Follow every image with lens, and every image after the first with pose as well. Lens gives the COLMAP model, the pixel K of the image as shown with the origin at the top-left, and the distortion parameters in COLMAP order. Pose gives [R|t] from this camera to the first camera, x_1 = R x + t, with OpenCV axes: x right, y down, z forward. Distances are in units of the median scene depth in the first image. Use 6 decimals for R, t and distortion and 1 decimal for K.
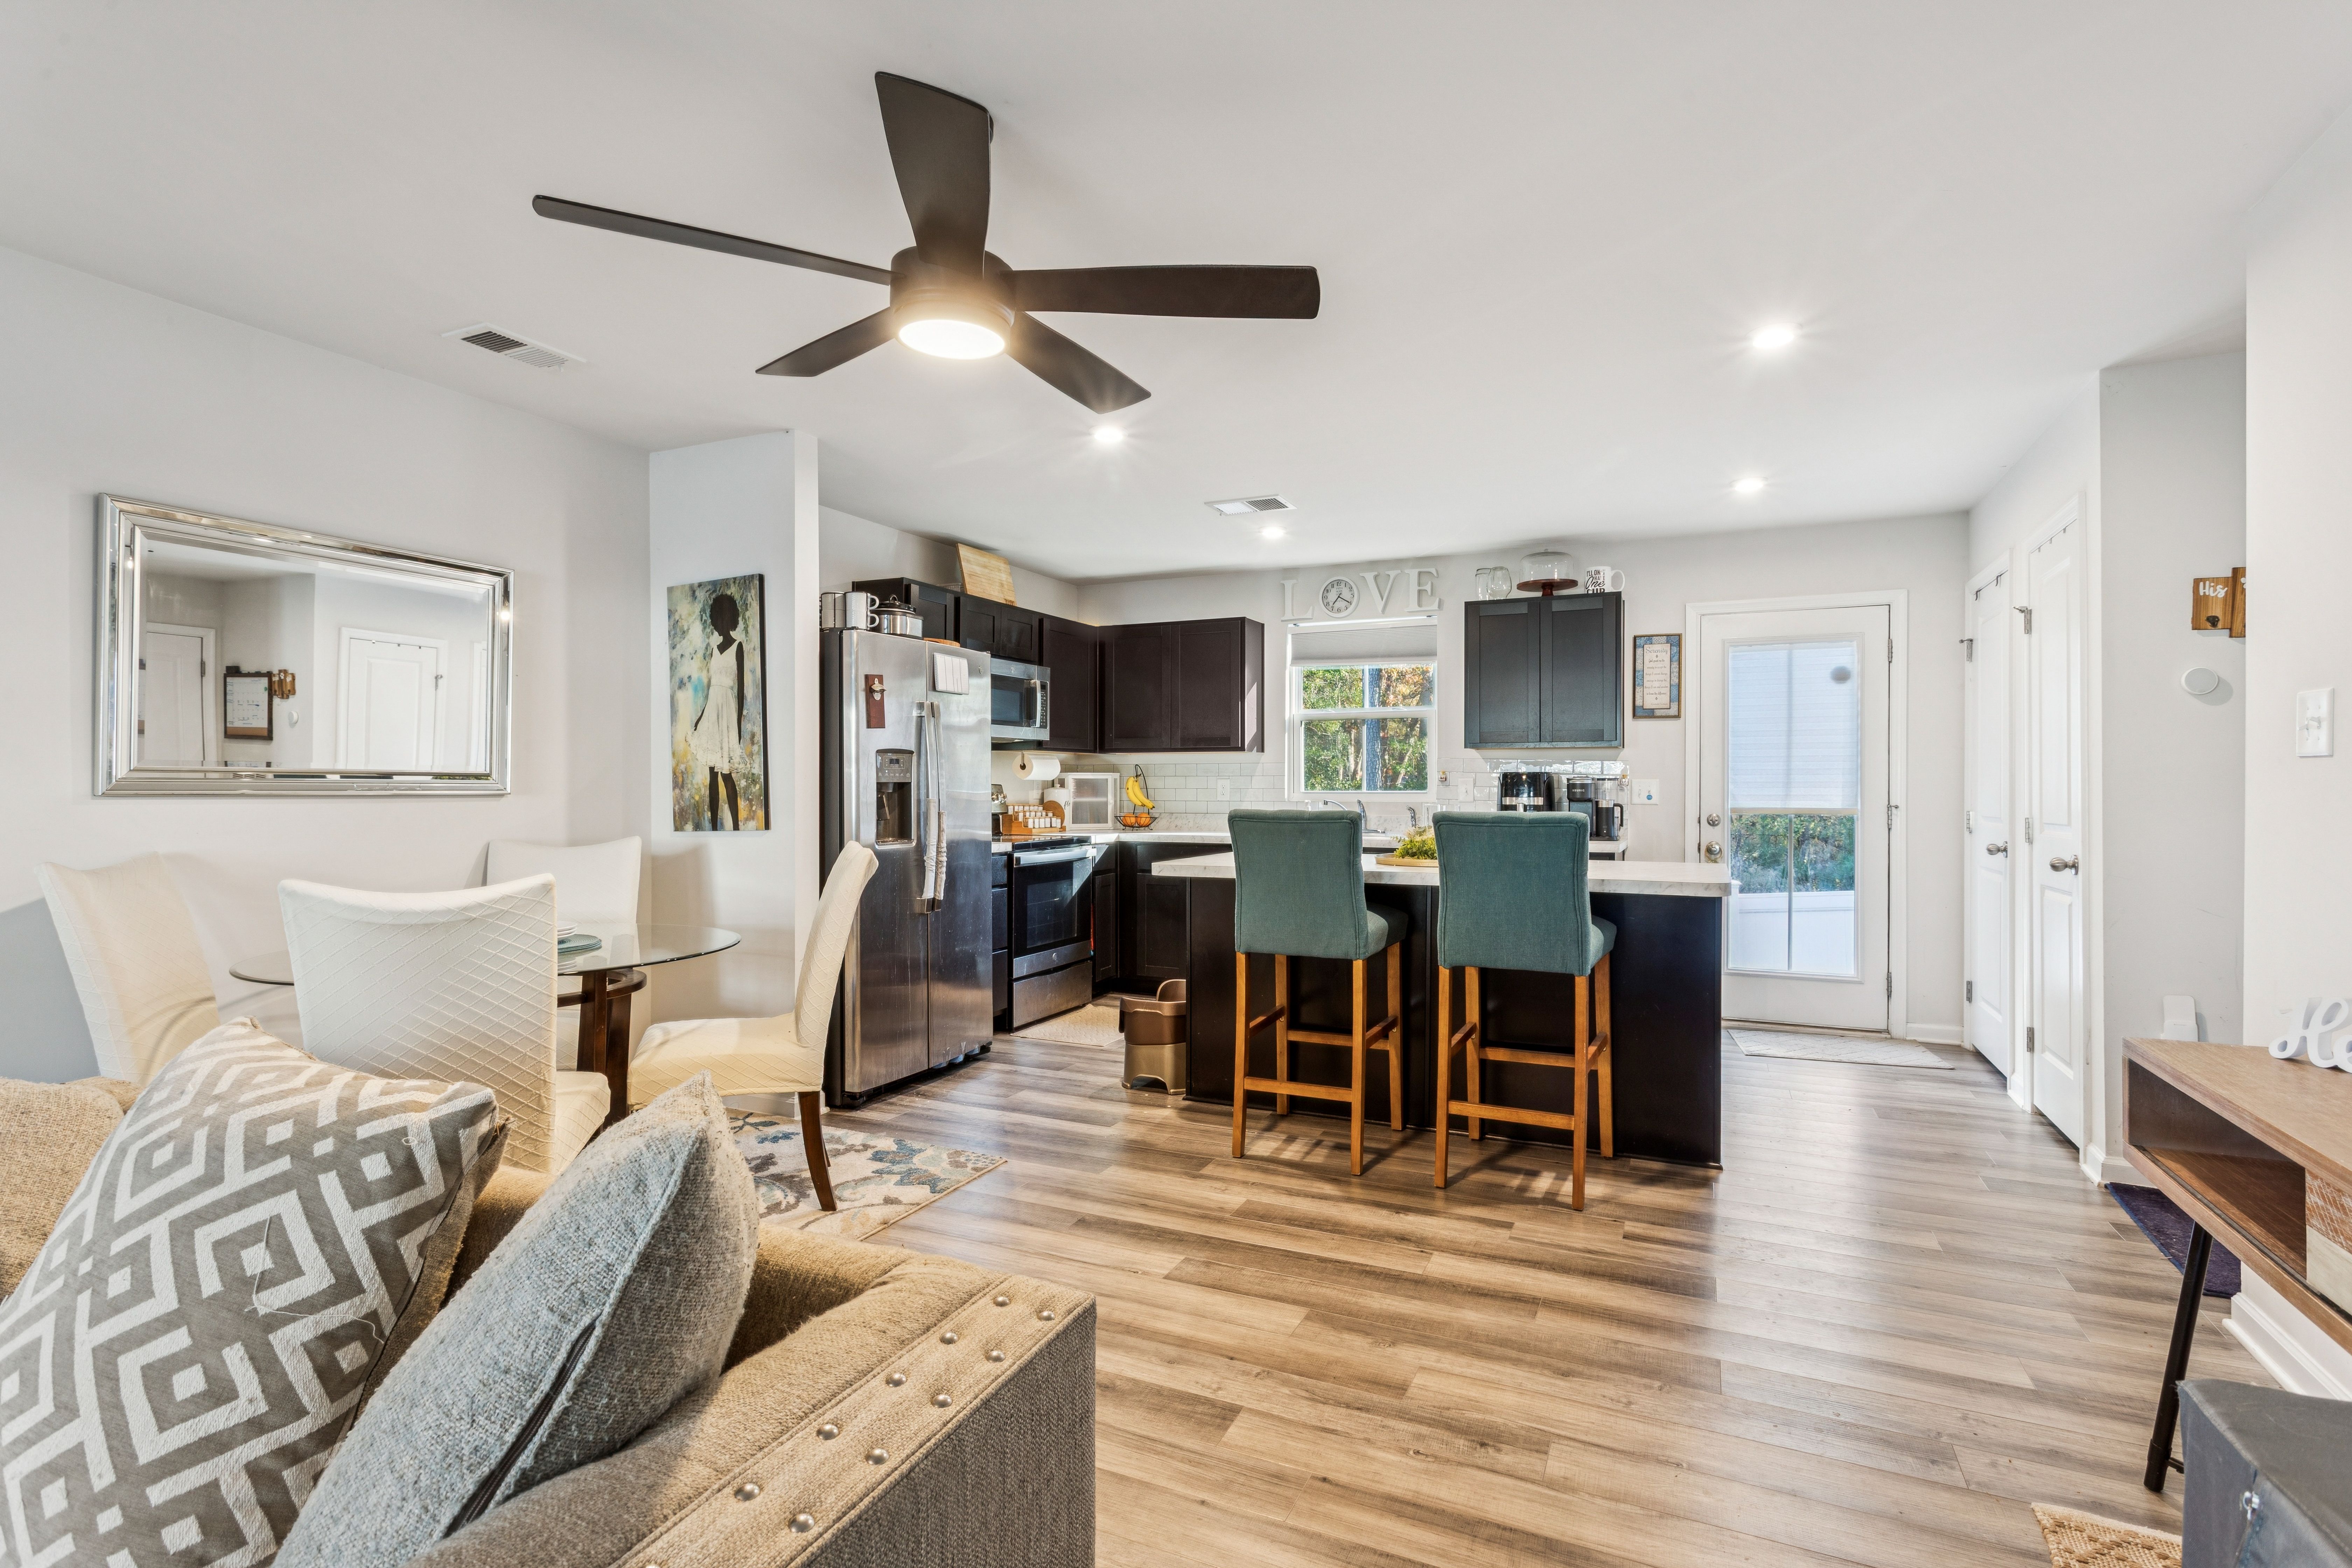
lens RADIAL K [[1116.9, 0, 1176.0], [0, 1116.9, 784.0], [0, 0, 1]] dist [-0.000435, 0.000021]
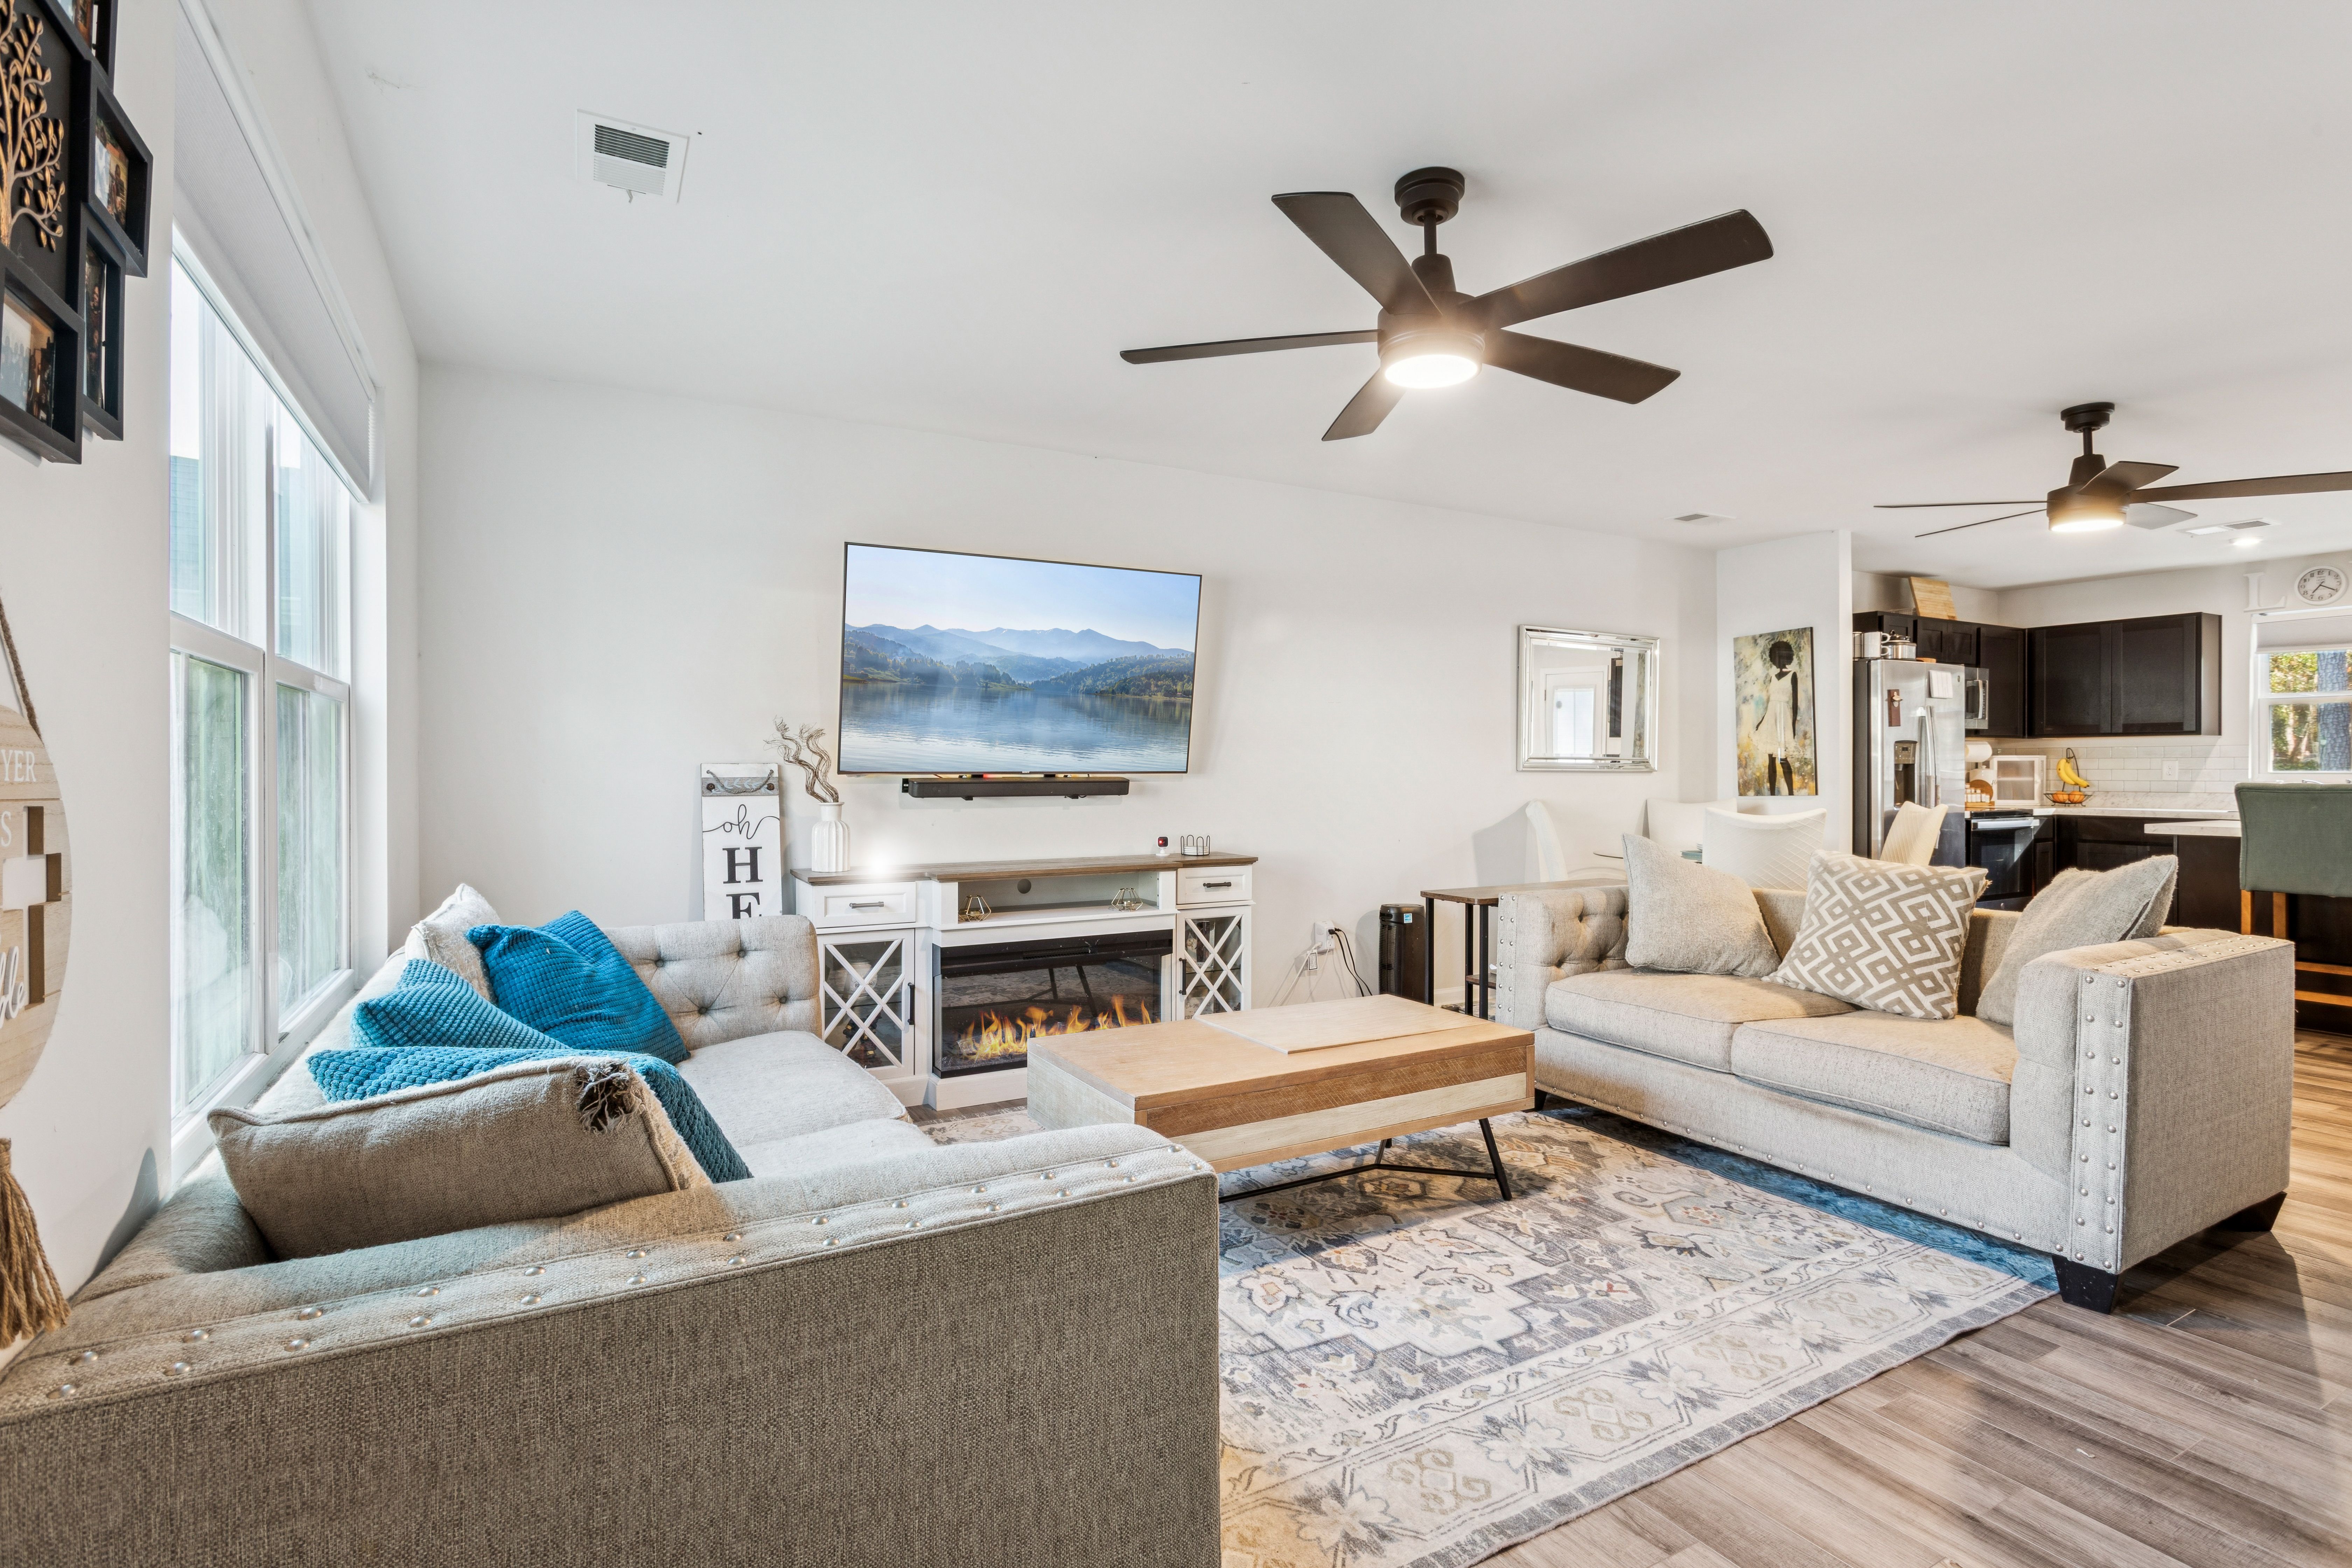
lens RADIAL K [[1096.5, 0, 1185.3], [0, 1096.5, 768.4], [0, 0, 1]] dist [-0.013983, 0.000648]
pose [[0.811171, -0.000312, -0.584809, -0.188331], [0.000941, 0.999999, 0.000772, 0.002356], [0.584809, -0.001176, 0.811170, -0.672927]]
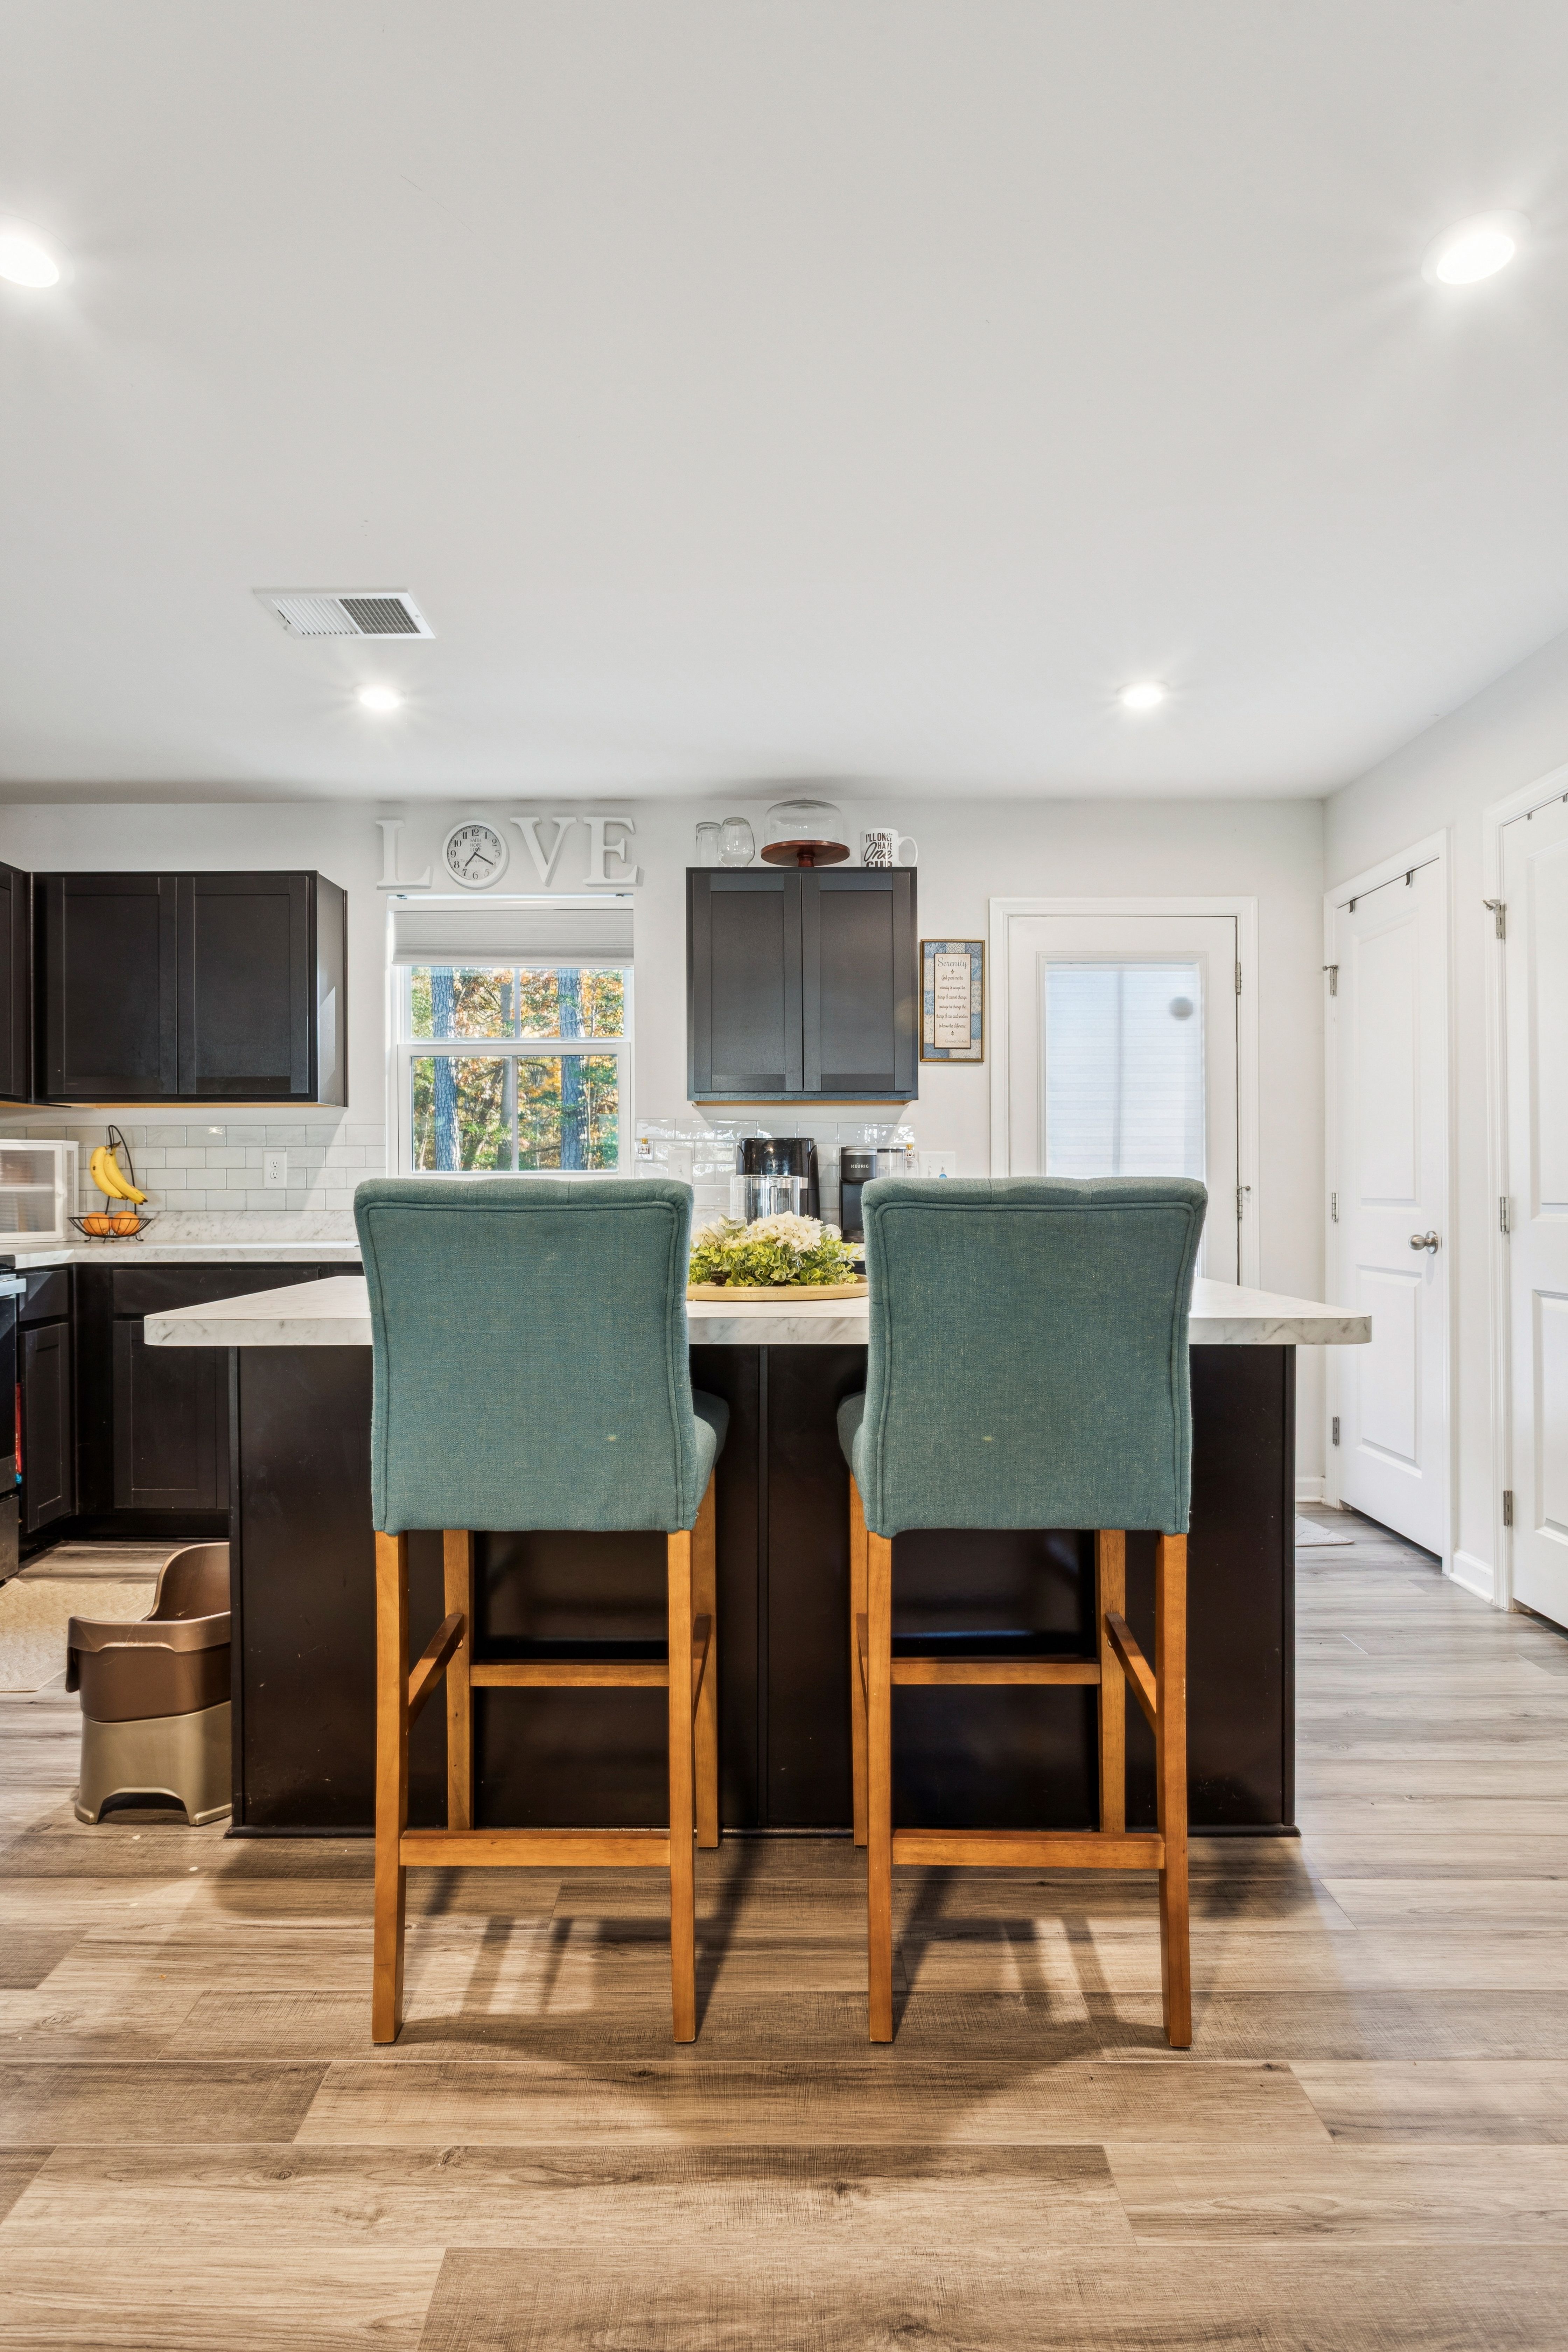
lens RADIAL K [[1285.9, 0, 754.3], [0, 1285.9, 1183.8], [0, 0, 1]] dist [-0.029577, 0.018171]
pose [[0.910347, -0.003065, 0.413835, -0.011009], [0.003289, 0.999995, 0.000172, 0.020935], [-0.413833, 0.001204, 0.910352, 0.451444]]
